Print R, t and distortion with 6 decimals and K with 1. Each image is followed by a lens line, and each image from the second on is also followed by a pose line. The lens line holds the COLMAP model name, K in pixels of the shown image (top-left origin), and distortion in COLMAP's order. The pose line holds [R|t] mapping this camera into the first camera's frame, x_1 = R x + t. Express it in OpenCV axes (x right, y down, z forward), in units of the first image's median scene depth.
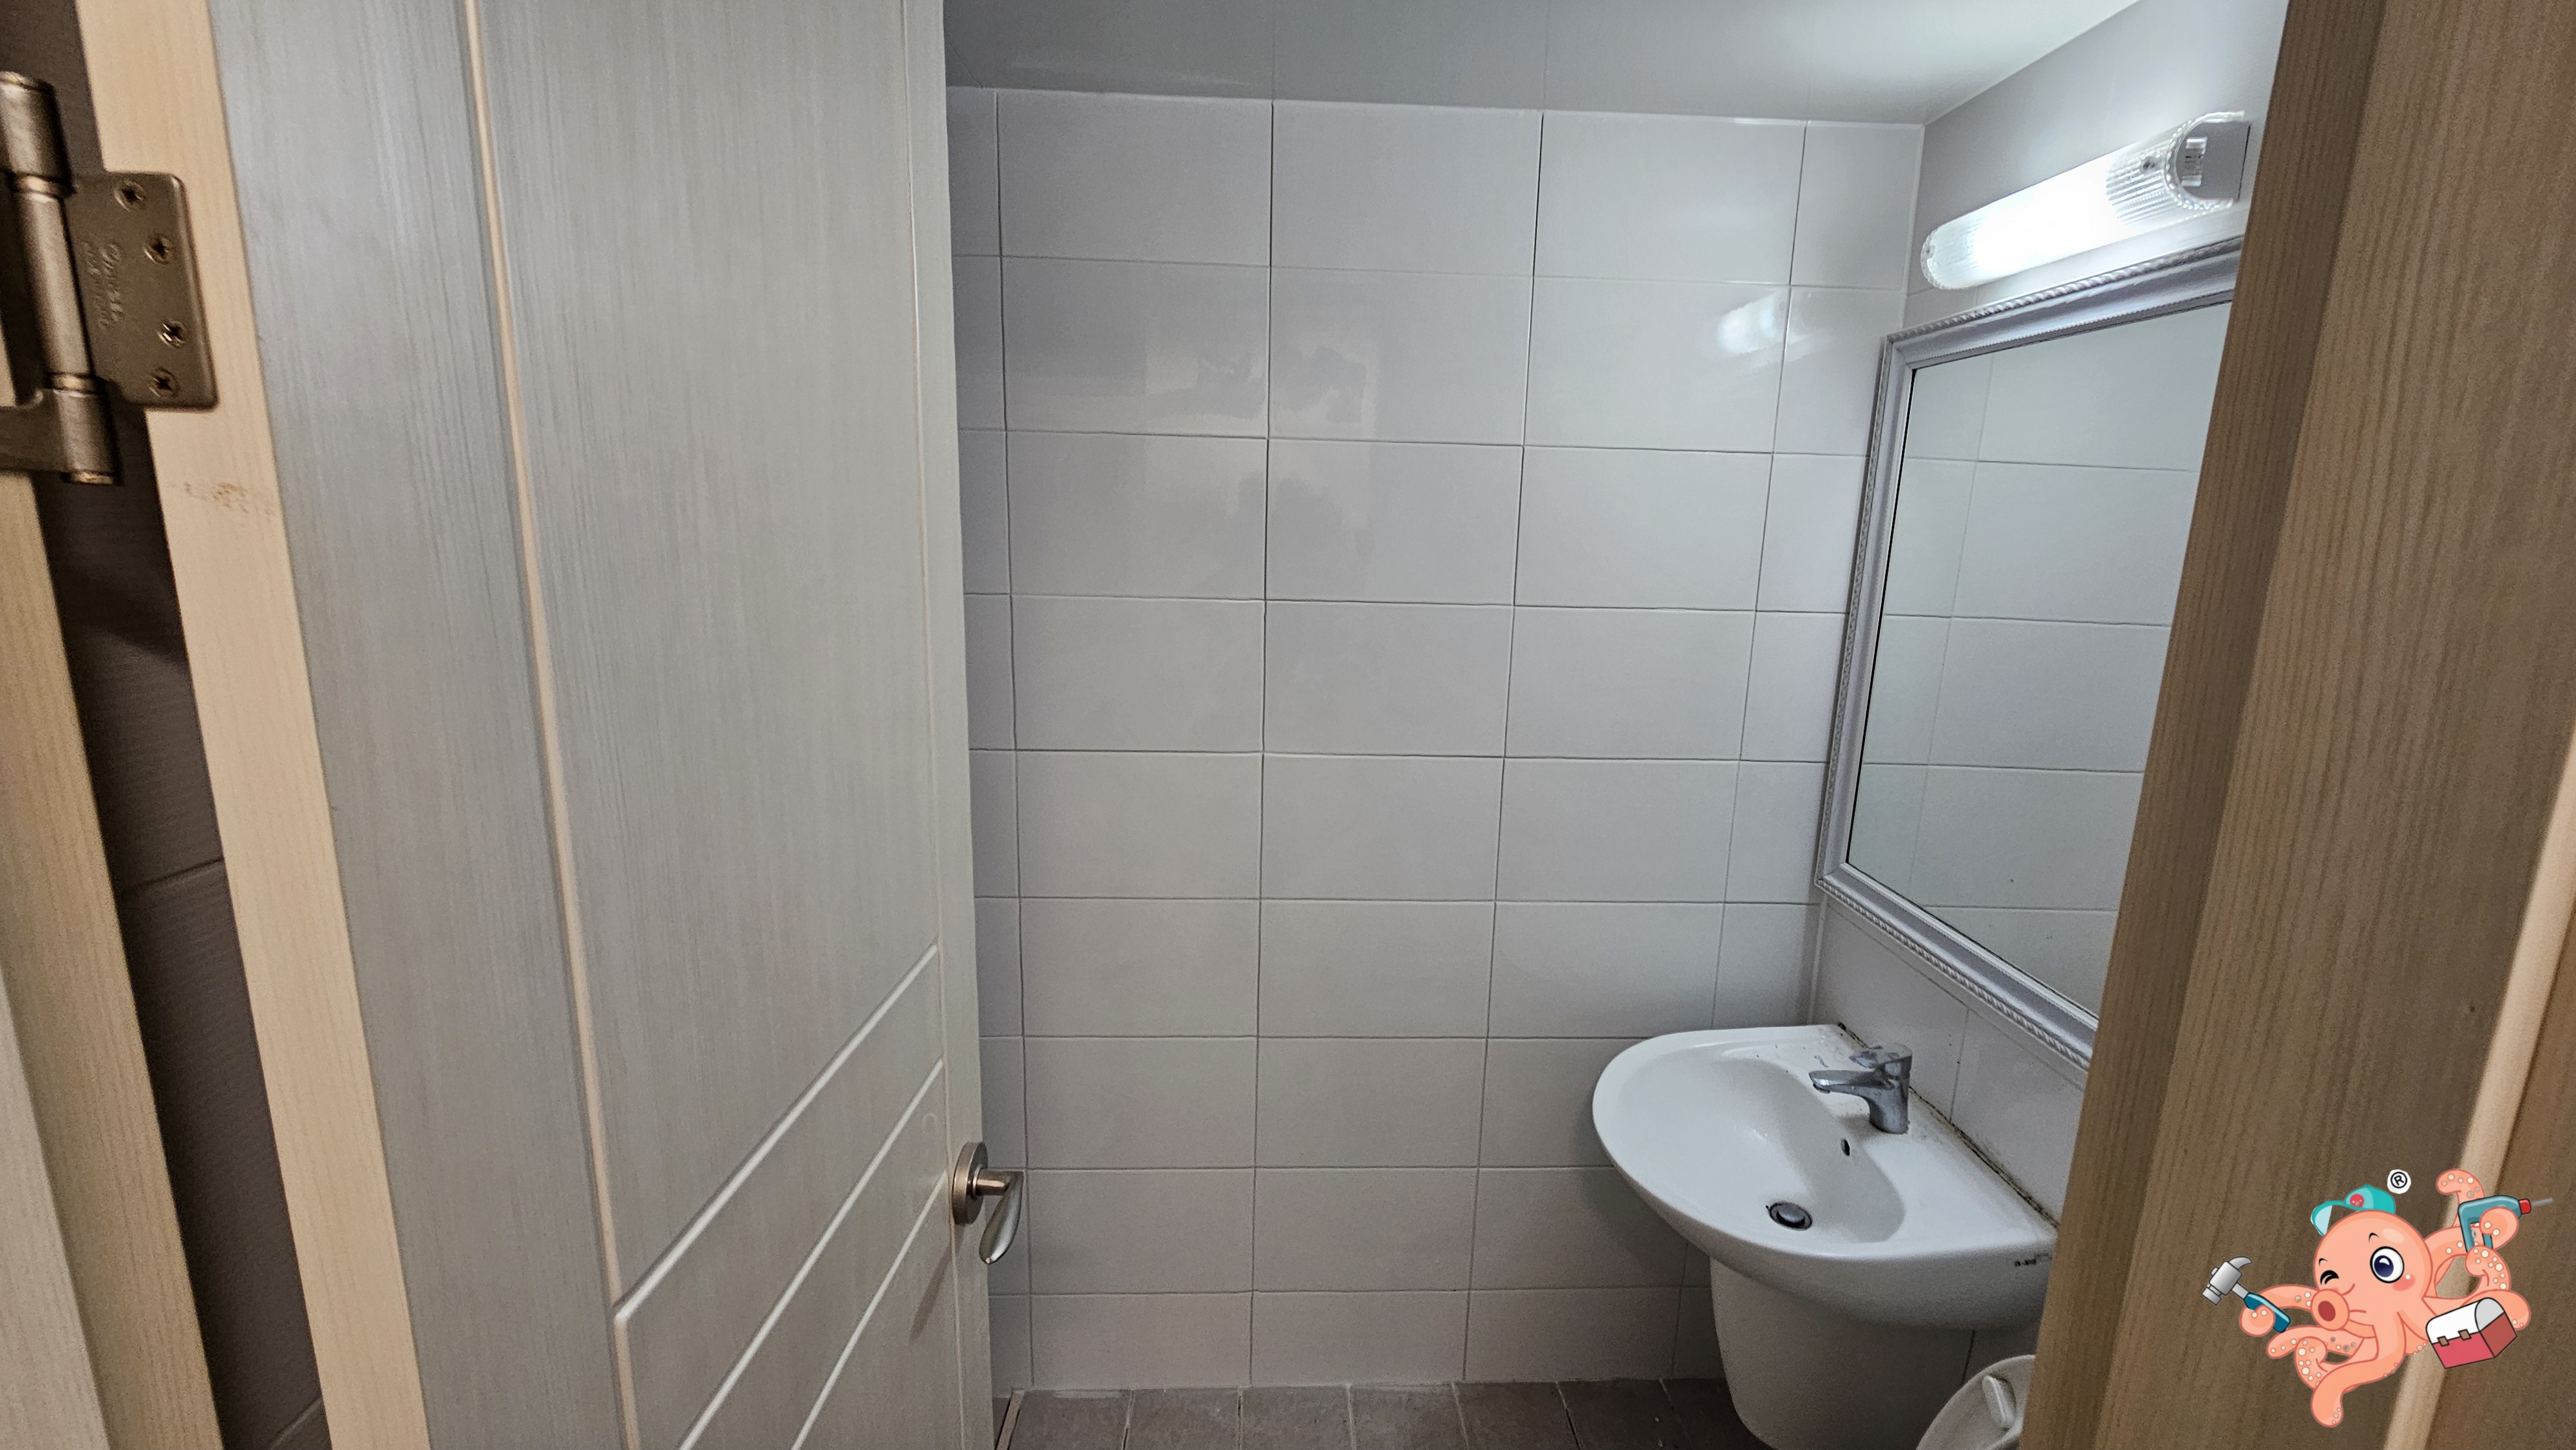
lens RADIAL K [[1045.4, 0, 1314.6], [0, 1045.4, 722.6], [0, 0, 1]] dist [-0.004653, 0.000657]
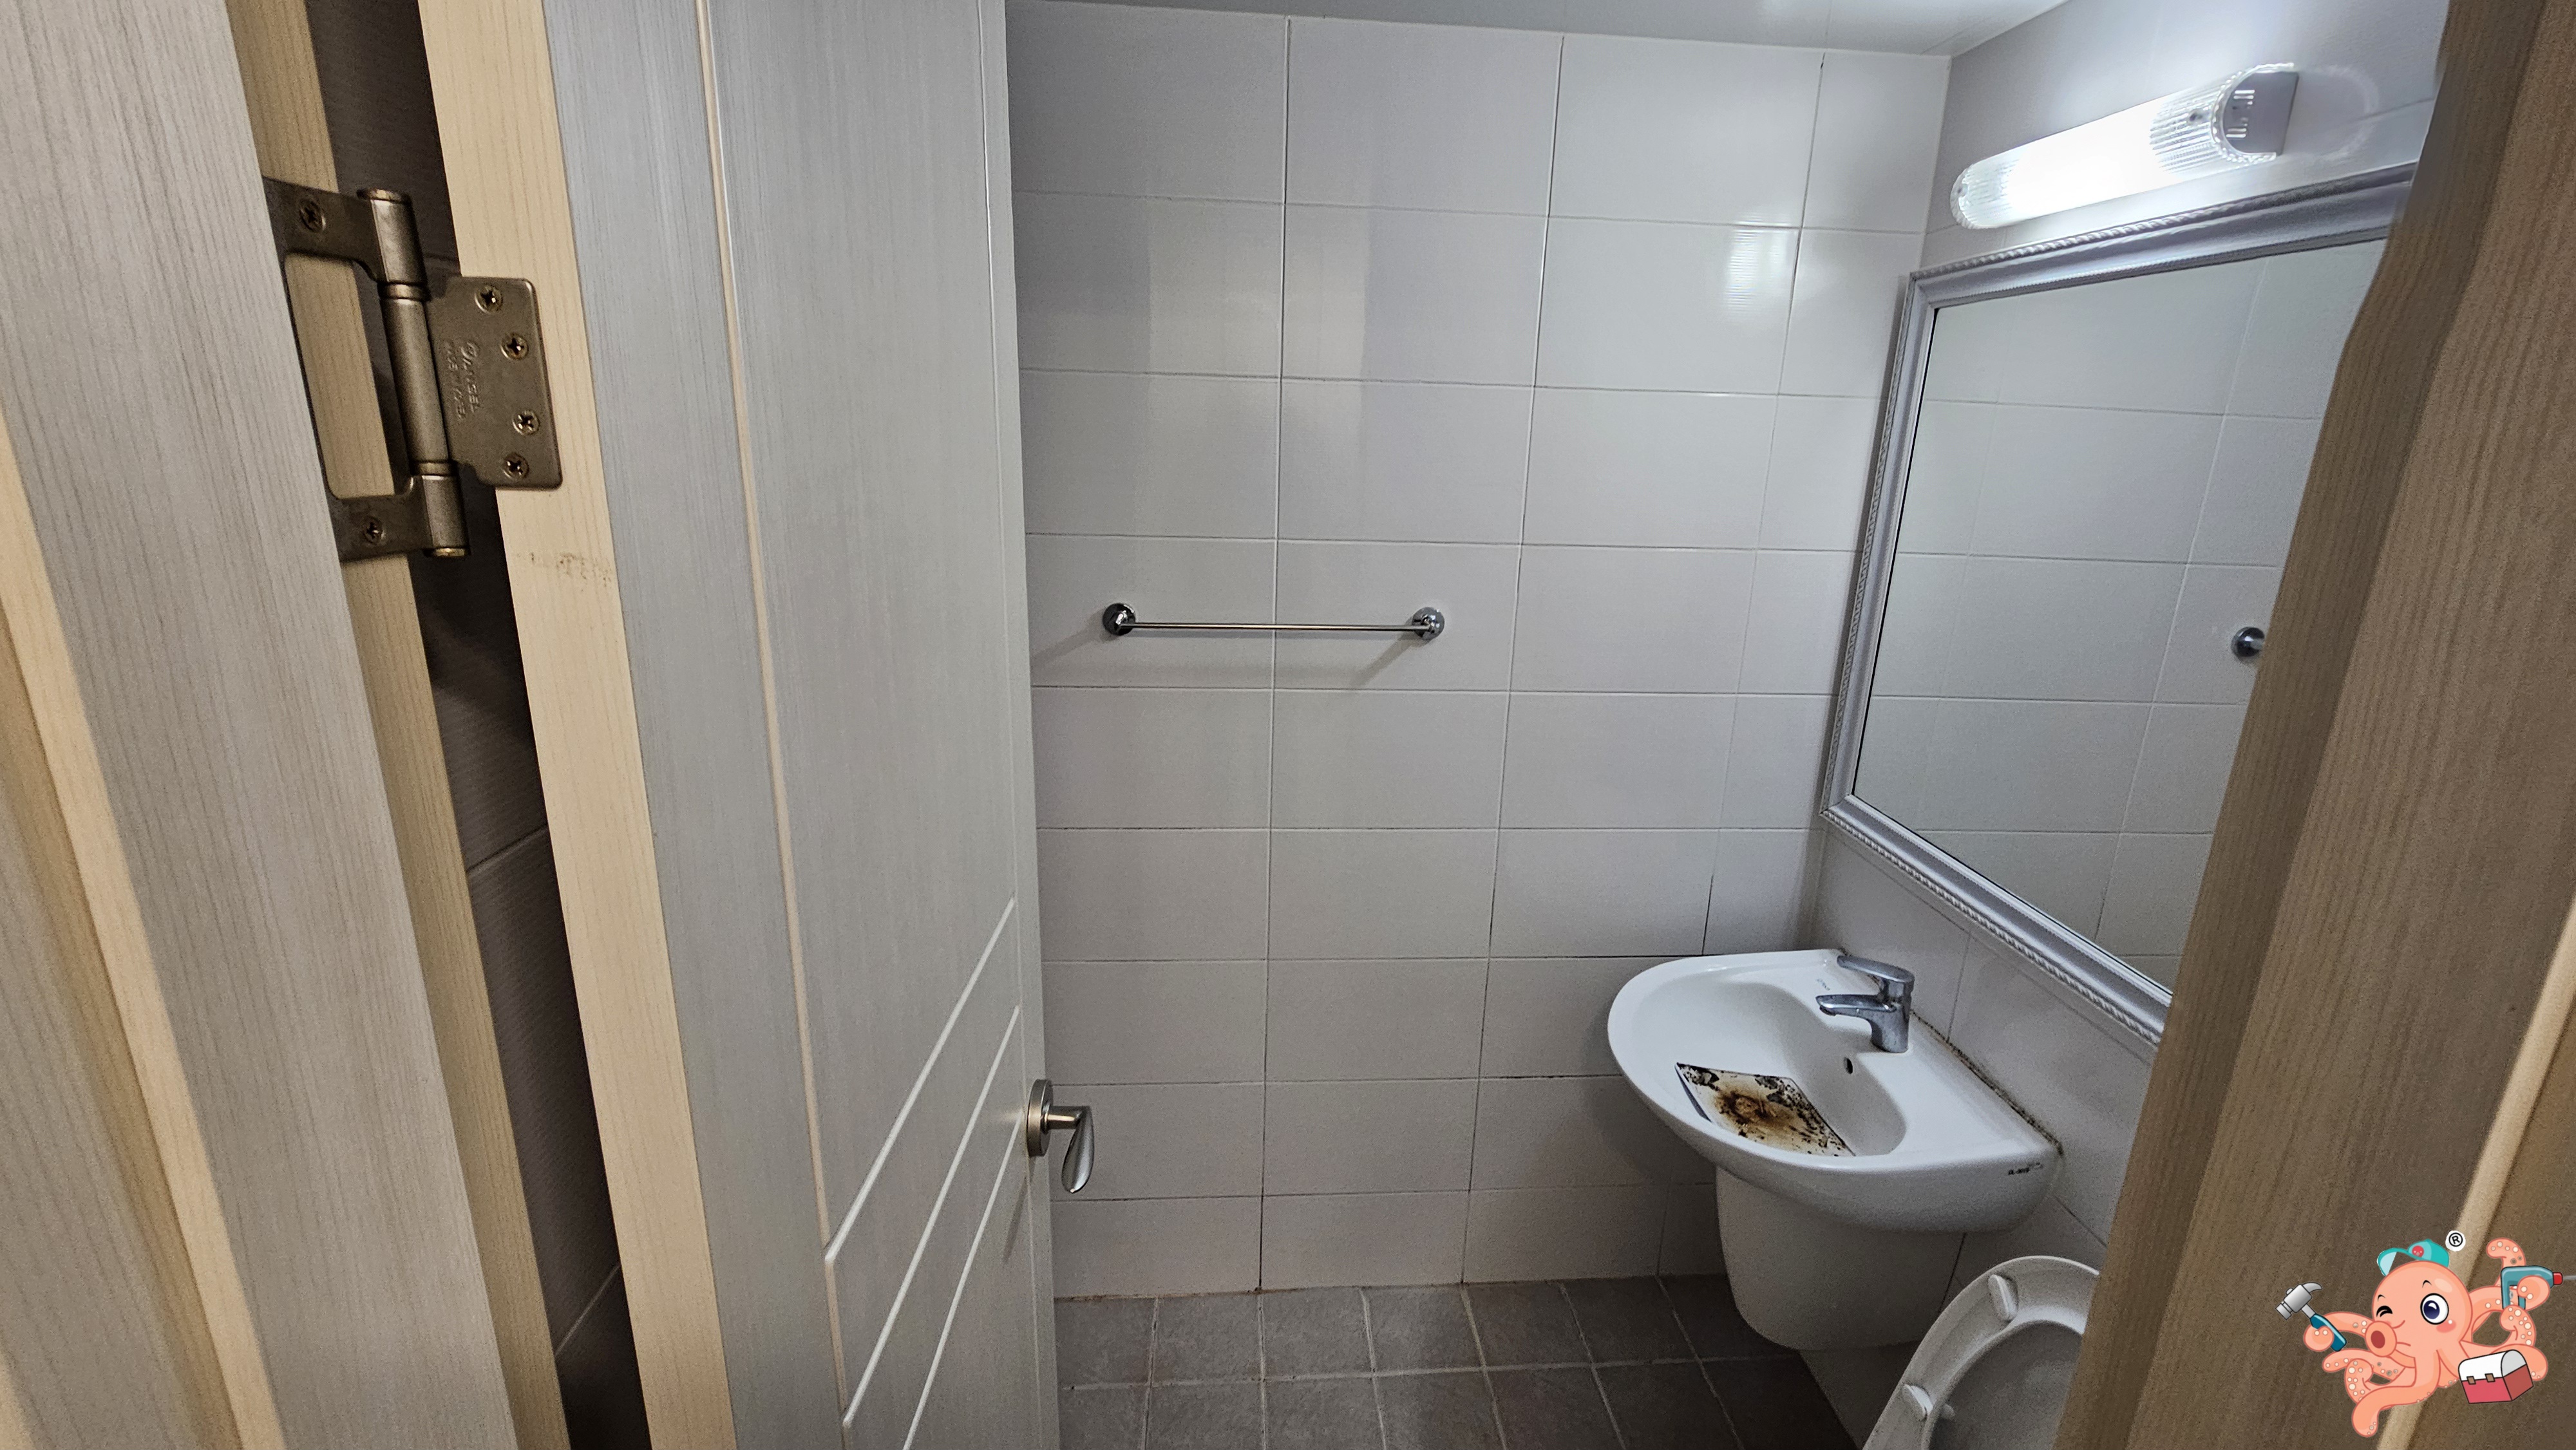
lens RADIAL K [[1072.2, 0, 1314.2], [0, 1072.2, 712.4], [0, 0, 1]] dist [0.000472, 0.006565]
pose [[0.999516, -0.007338, 0.030241, -0.081974], [0.005143, 0.997388, 0.072044, -0.040193], [-0.030690, -0.071854, 0.996943, -0.052150]]
